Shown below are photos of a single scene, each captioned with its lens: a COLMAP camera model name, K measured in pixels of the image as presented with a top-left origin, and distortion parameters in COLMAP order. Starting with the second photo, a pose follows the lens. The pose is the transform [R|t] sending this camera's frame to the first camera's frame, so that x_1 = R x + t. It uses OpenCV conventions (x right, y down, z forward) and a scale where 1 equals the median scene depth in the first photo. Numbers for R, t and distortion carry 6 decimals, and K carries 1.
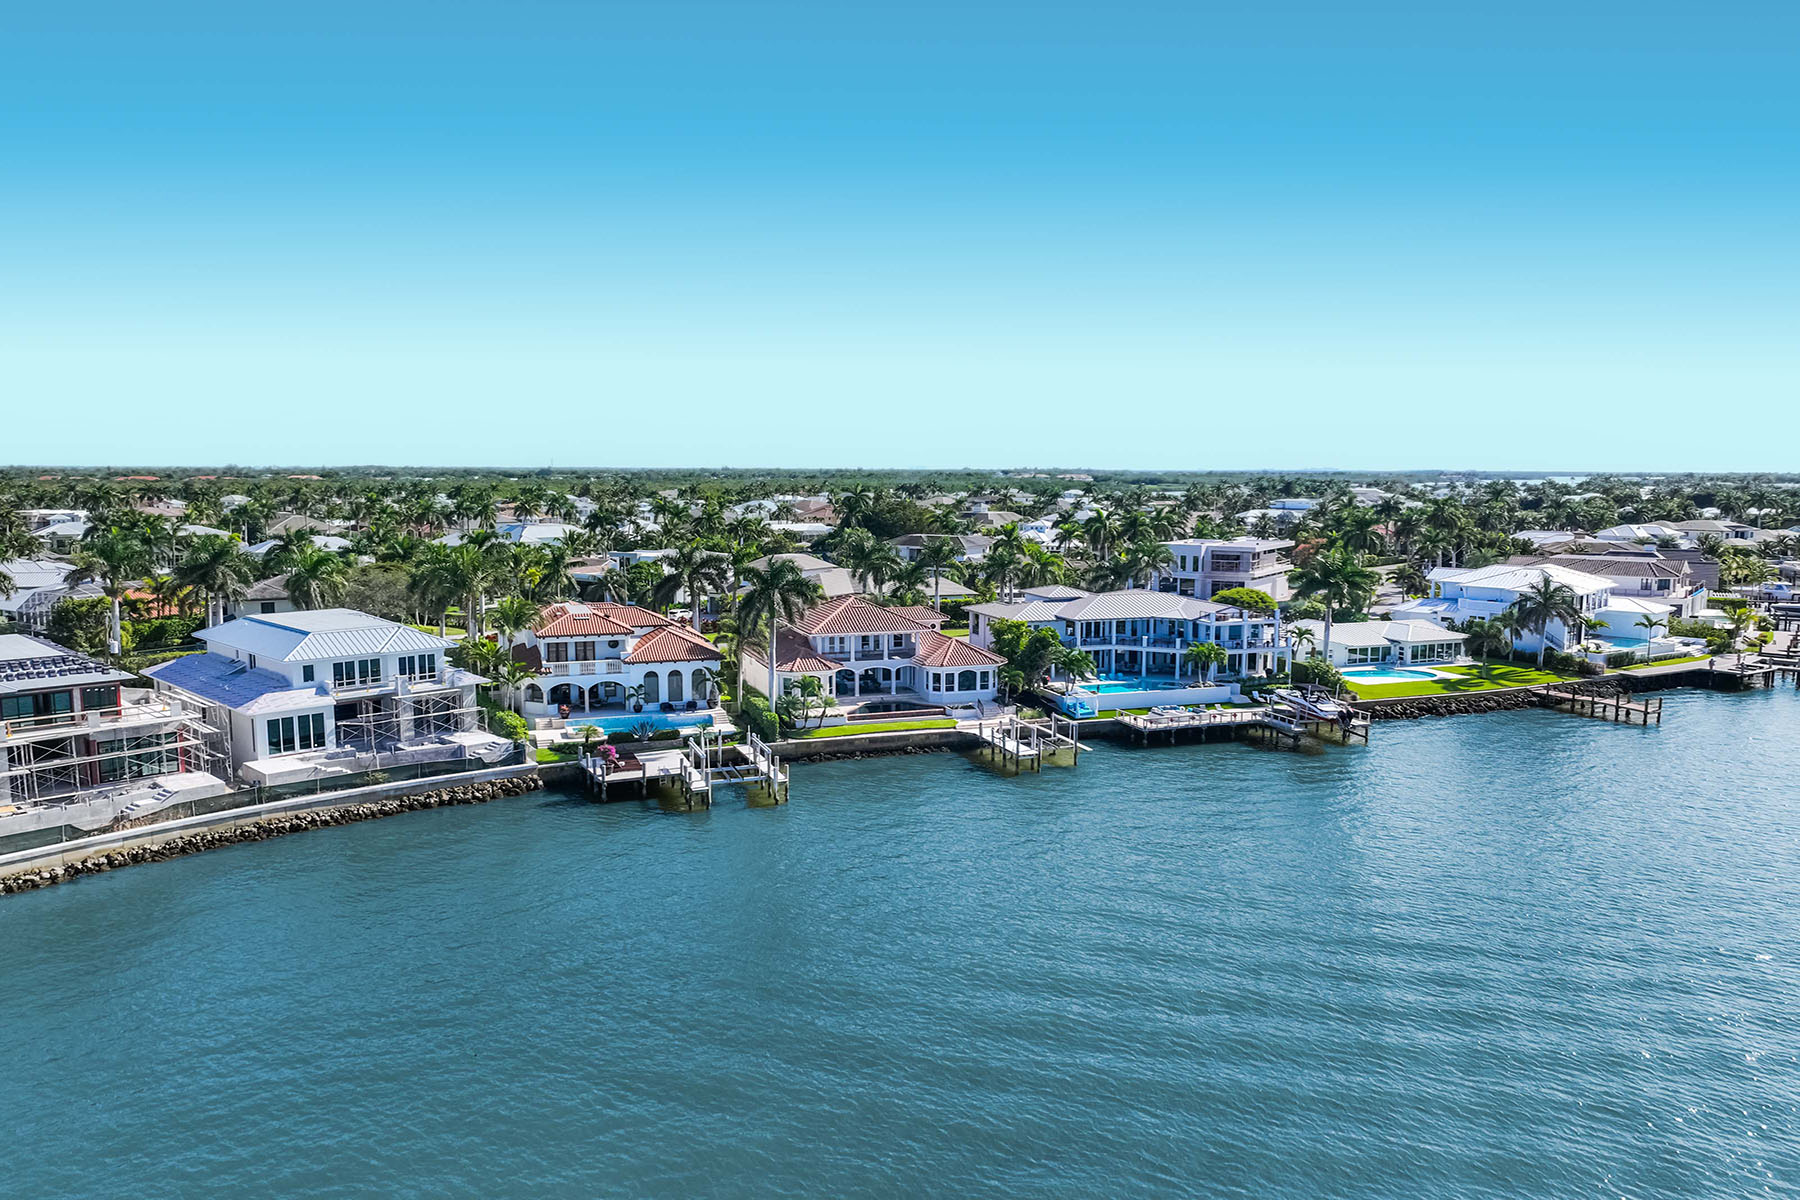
lens RADIAL K [[1186.7, 0, 927.6], [0, 1186.7, 631.8], [0, 0, 1]] dist [-0.020741, 0.014442]
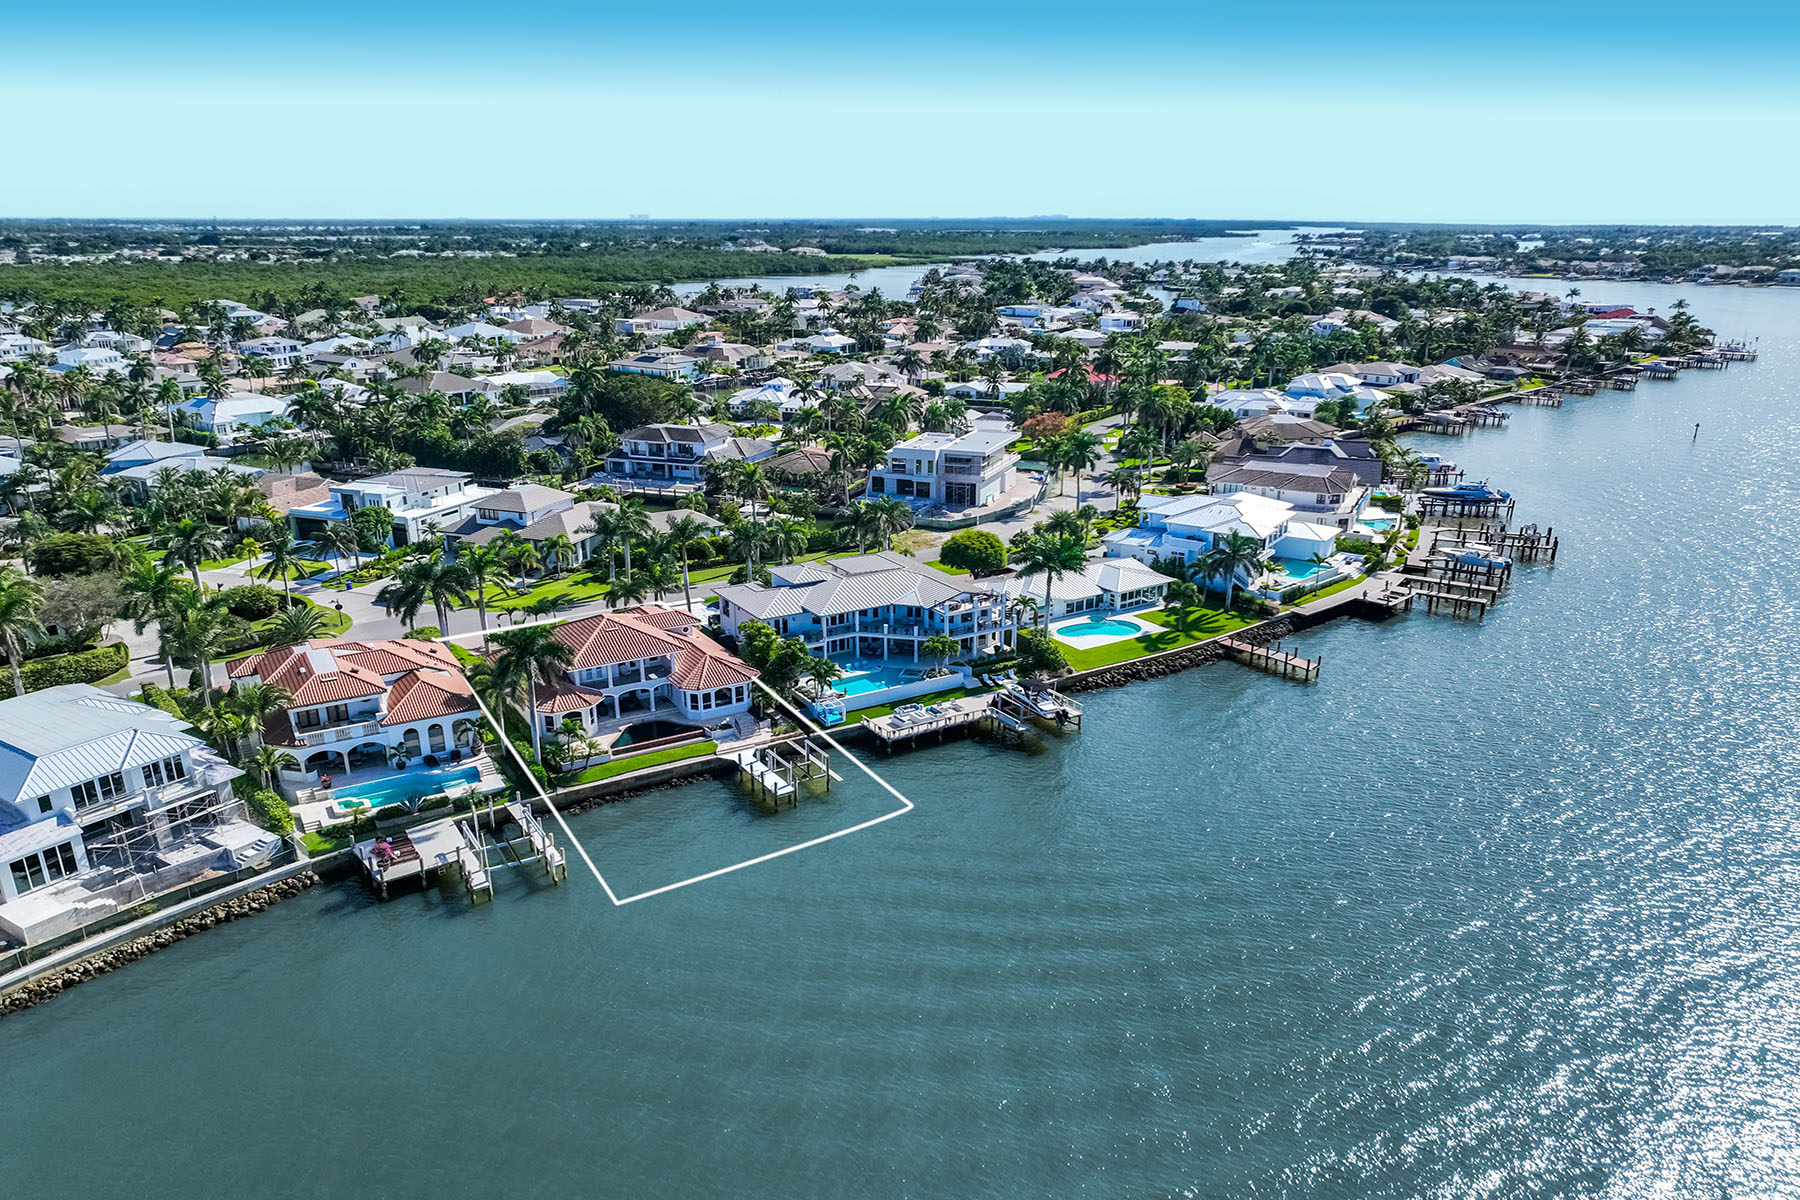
lens RADIAL K [[1186.7, 0, 910.6], [0, 1186.7, 593.1], [0, 0, 1]] dist [-0.020741, 0.014442]
pose [[0.978790, -0.068607, 0.193035, -0.000929], [0.023659, 0.973807, 0.226142, -0.296720], [-0.203494, -0.216779, 0.954776, -0.031399]]
